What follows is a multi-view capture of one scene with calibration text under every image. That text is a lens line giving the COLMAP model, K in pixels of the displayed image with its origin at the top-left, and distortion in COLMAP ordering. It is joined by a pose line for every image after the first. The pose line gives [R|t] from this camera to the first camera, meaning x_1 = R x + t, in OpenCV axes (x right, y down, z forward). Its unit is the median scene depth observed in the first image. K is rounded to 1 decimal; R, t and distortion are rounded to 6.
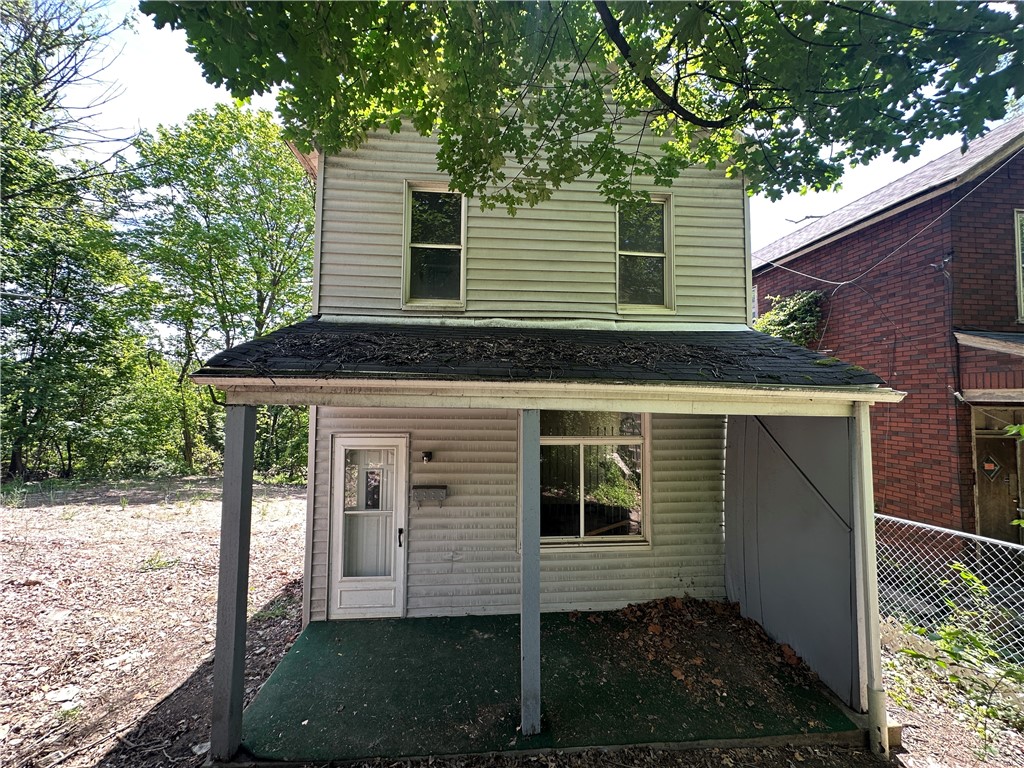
lens RADIAL K [[411.2, 0, 507.7], [0, 411.2, 383.3], [0, 0, 1]] dist [0.001106, 0.000672]
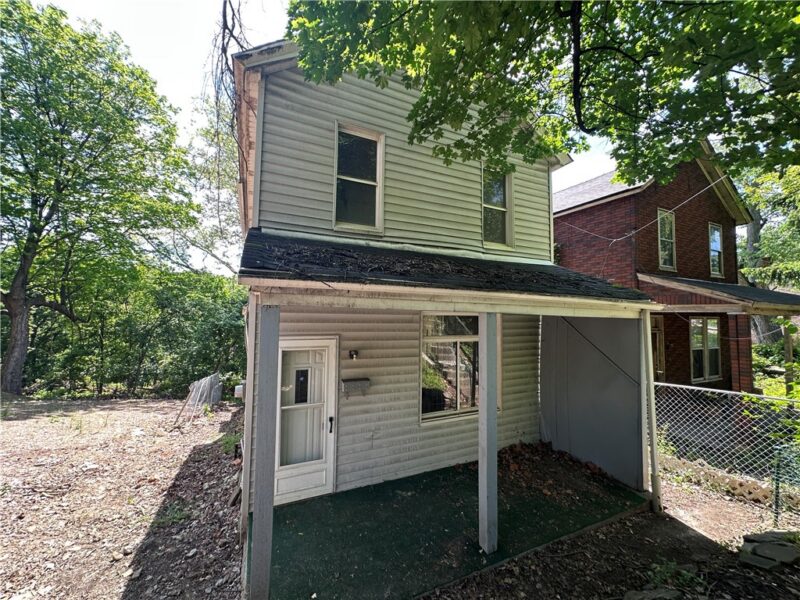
lens RADIAL K [[321.3, 0, 397.8], [0, 321.3, 300.0], [0, 0, 1]] dist [0.001106, 0.000672]
pose [[0.935746, 0.019872, 0.352115, -0.403532], [-0.018408, 0.999802, -0.007505, 0.023931], [-0.352194, 0.000541, 0.935927, 0.078085]]
